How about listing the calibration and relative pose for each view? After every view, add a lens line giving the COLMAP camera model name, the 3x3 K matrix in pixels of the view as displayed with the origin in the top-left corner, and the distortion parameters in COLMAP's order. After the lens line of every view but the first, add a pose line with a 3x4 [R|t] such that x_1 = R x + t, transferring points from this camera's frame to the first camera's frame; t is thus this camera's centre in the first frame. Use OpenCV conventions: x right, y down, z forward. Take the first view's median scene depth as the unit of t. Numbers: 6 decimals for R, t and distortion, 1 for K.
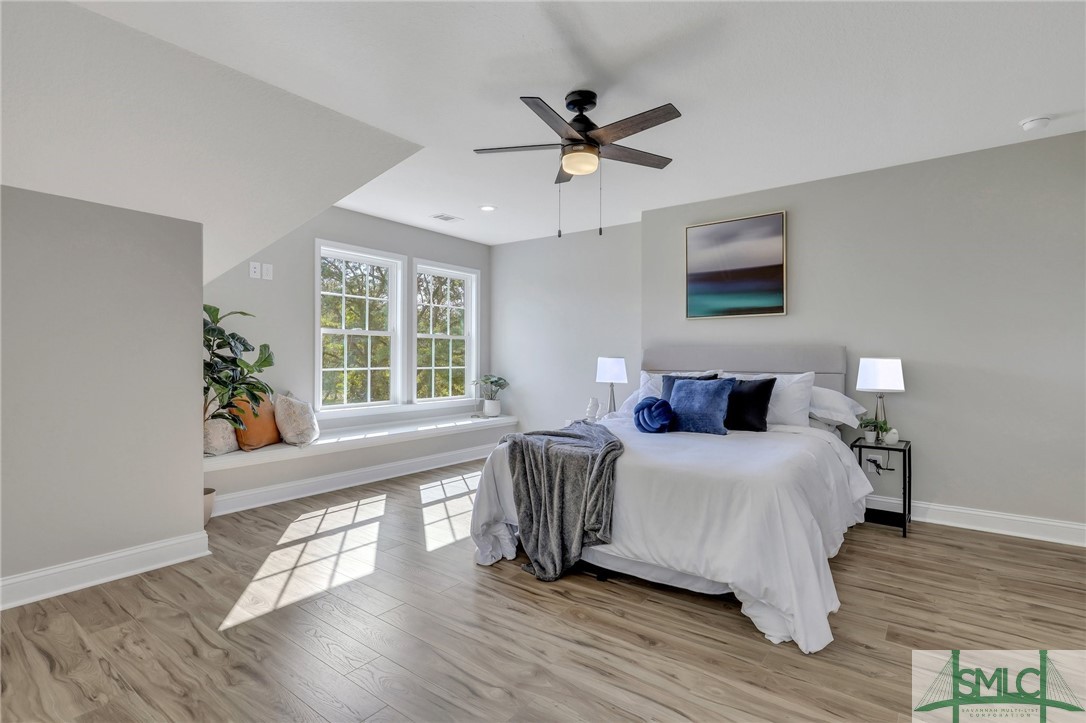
lens RADIAL K [[512.9, 0, 543.0], [0, 512.9, 361.5], [0, 0, 1]] dist [0.000833, 0.000280]
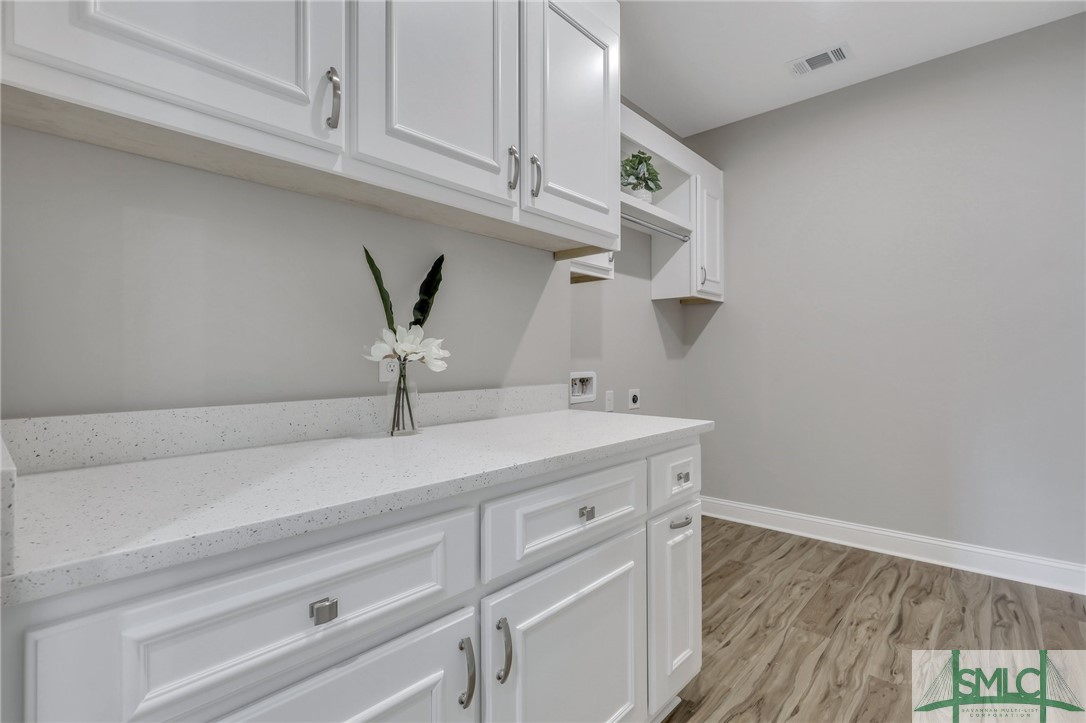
lens RADIAL K [[512.9, 0, 543.0], [0, 512.9, 361.5], [0, 0, 1]] dist [0.000833, 0.000280]
pose [[-0.082013, -0.003733, -0.996624, 0.287089], [-0.005113, 0.999981, -0.003325, -0.001823], [0.996618, 0.004823, -0.082031, 0.349724]]
